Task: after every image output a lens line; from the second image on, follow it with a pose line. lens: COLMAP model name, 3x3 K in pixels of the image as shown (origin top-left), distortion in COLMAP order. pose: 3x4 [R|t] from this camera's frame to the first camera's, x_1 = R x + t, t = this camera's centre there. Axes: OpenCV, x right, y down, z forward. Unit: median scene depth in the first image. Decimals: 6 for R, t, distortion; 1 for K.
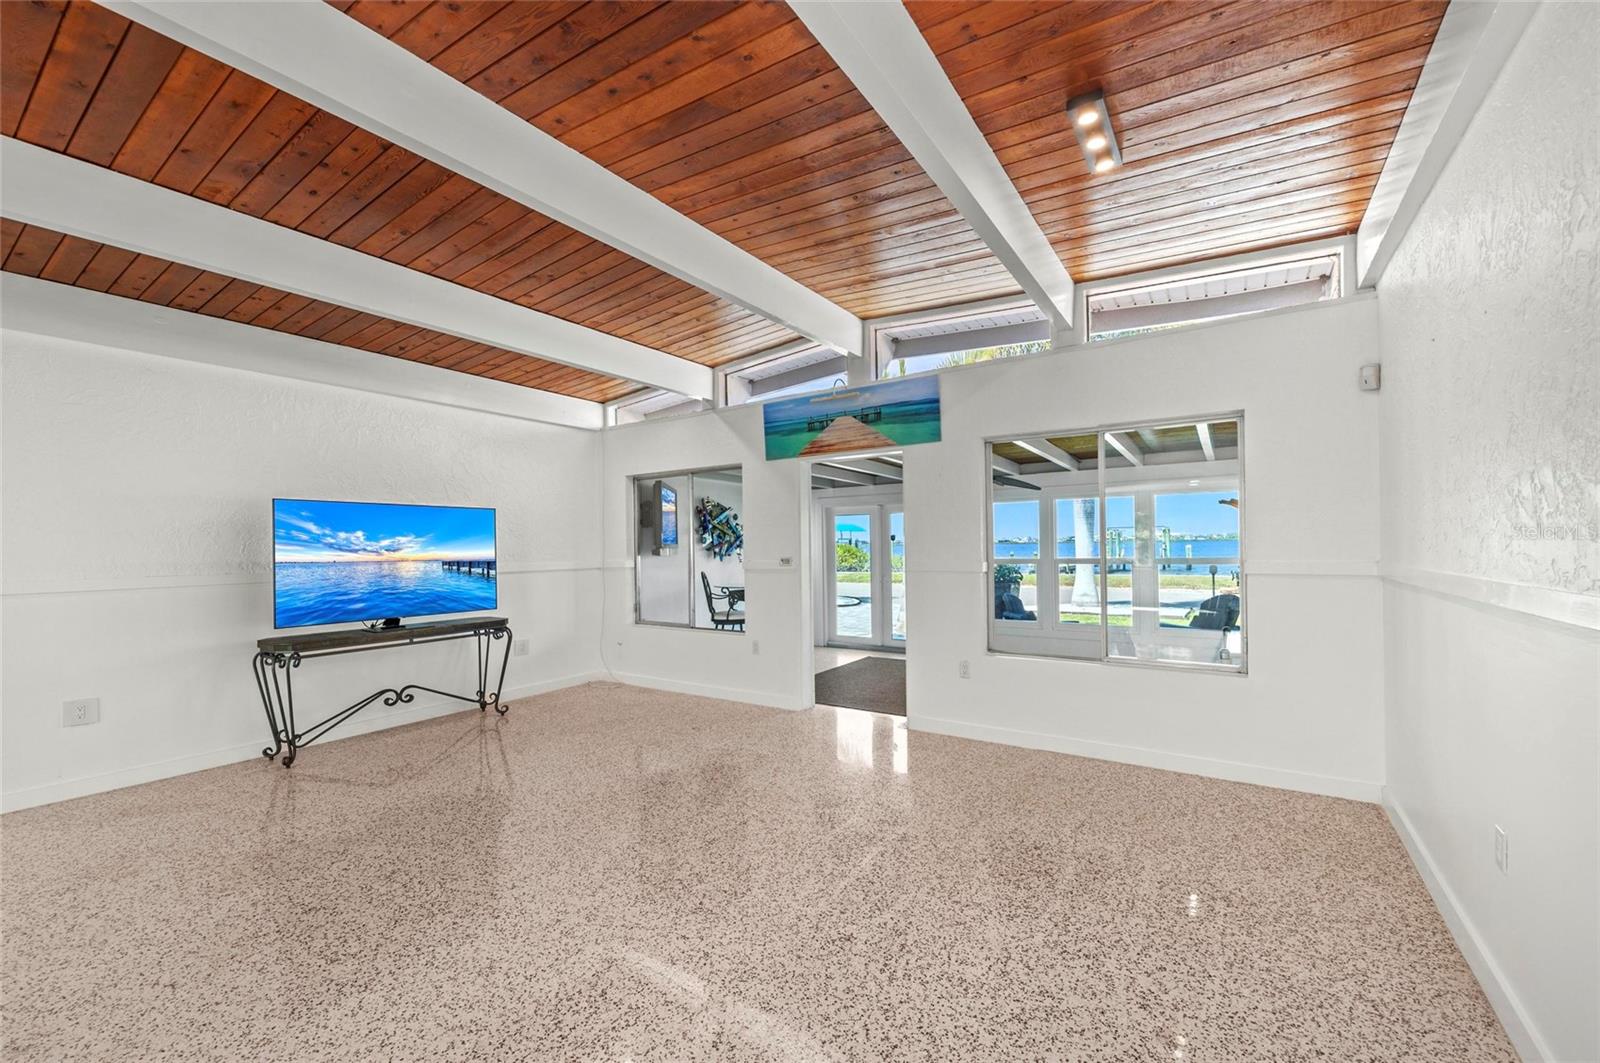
lens RADIAL K [[629.7, 0, 805.2], [0, 629.7, 540.0], [0, 0, 1]] dist [0.007713, -0.003380]
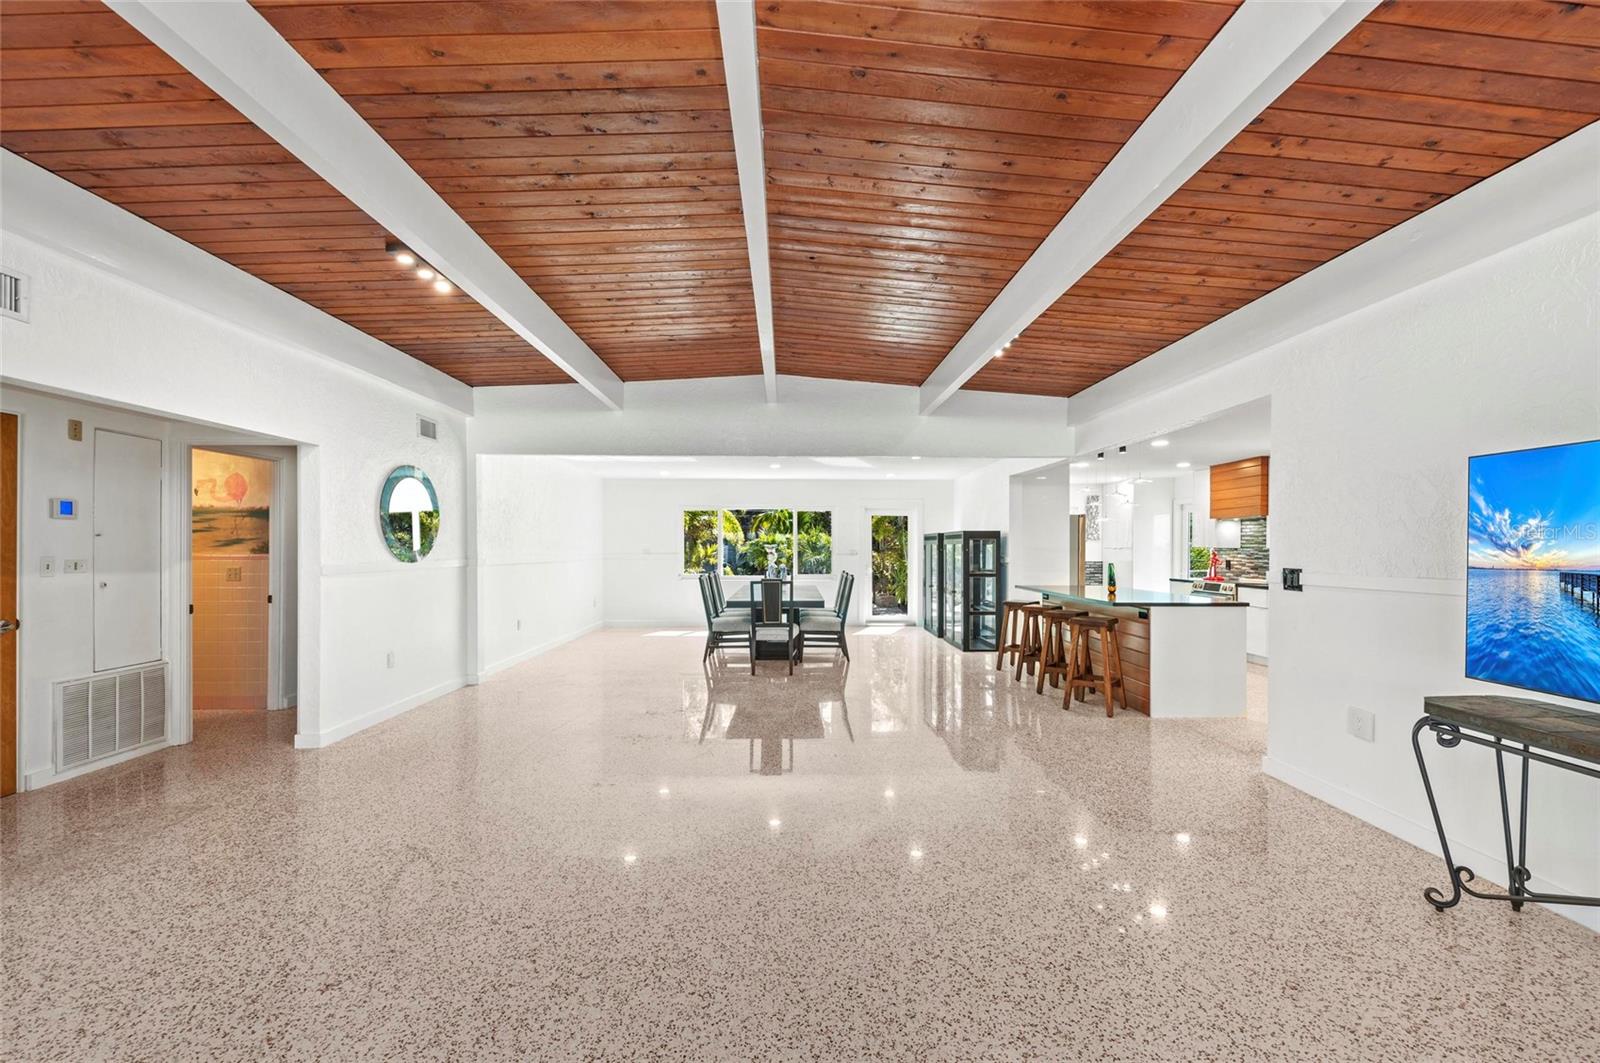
lens RADIAL K [[629.7, 0, 802.3], [0, 629.7, 543.9], [0, 0, 1]] dist [0.007713, -0.003380]
pose [[-0.821337, 0.008061, -0.570387, 0.018878], [0.014016, 0.999883, -0.006052, 0.015295], [0.570272, -0.012966, -0.821354, 1.724426]]
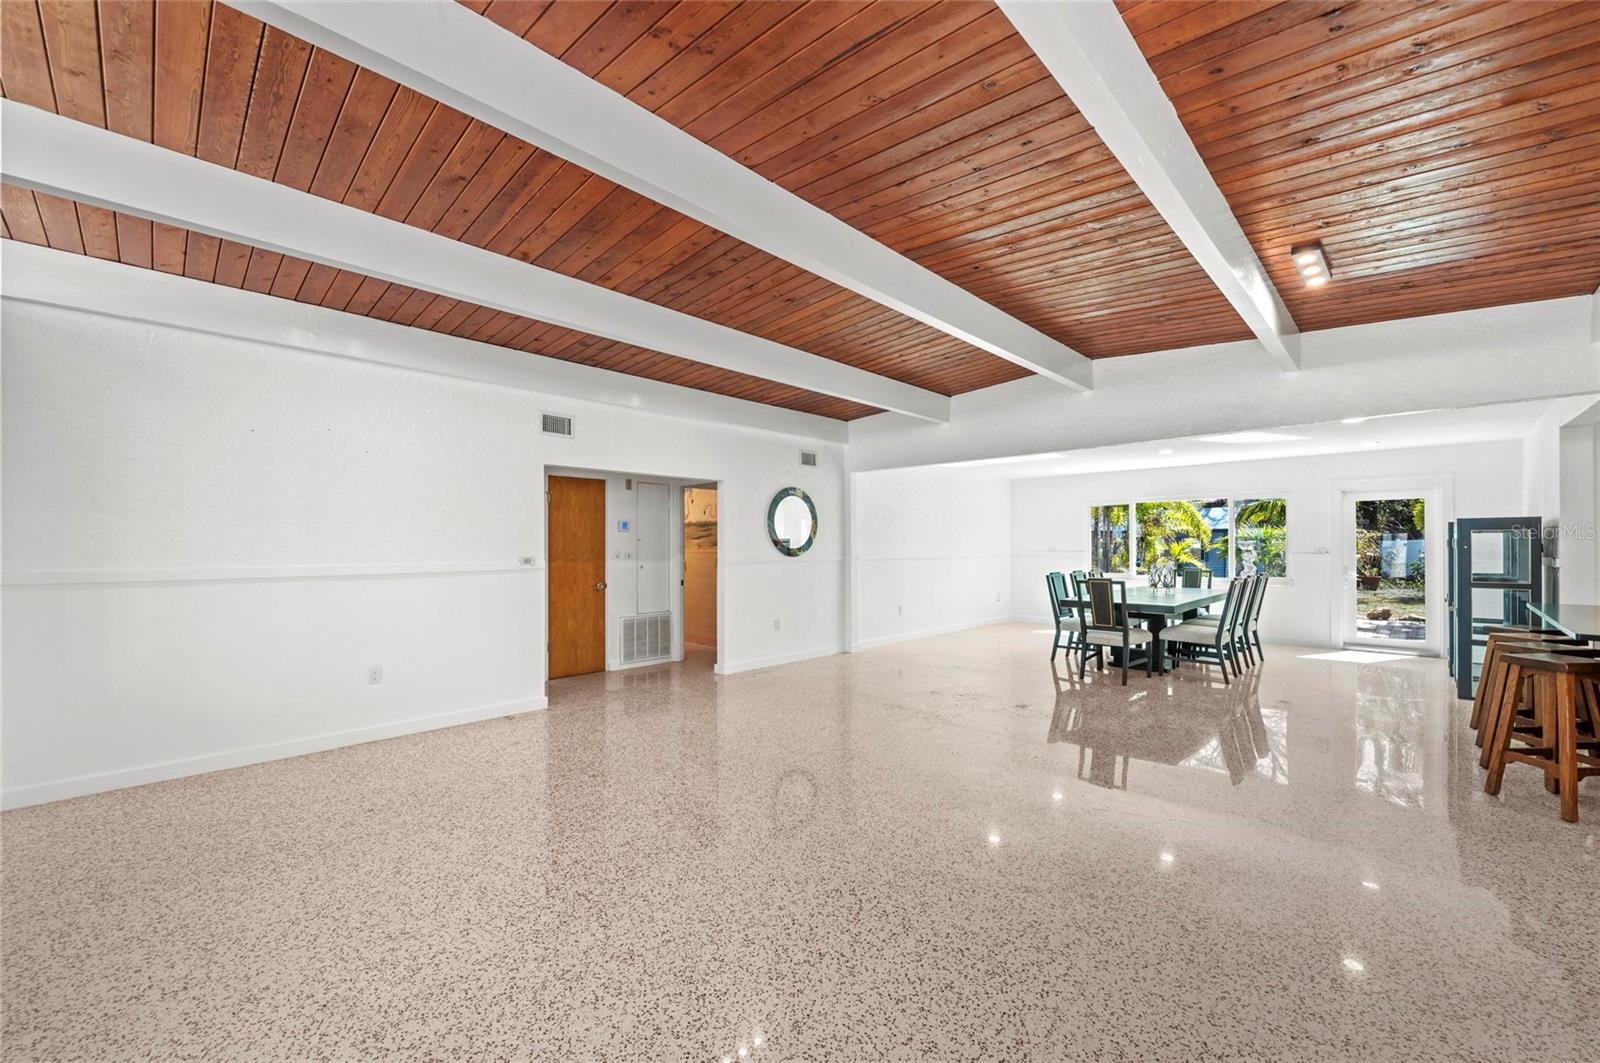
lens RADIAL K [[629.7, 0, 806.3], [0, 629.7, 538.5], [0, 0, 1]] dist [0.007713, -0.003380]
pose [[-0.981487, 0.018375, 0.190643, -0.677656], [0.014309, 0.999640, -0.022687, 0.028286], [-0.190991, -0.019539, -0.981397, 2.091716]]
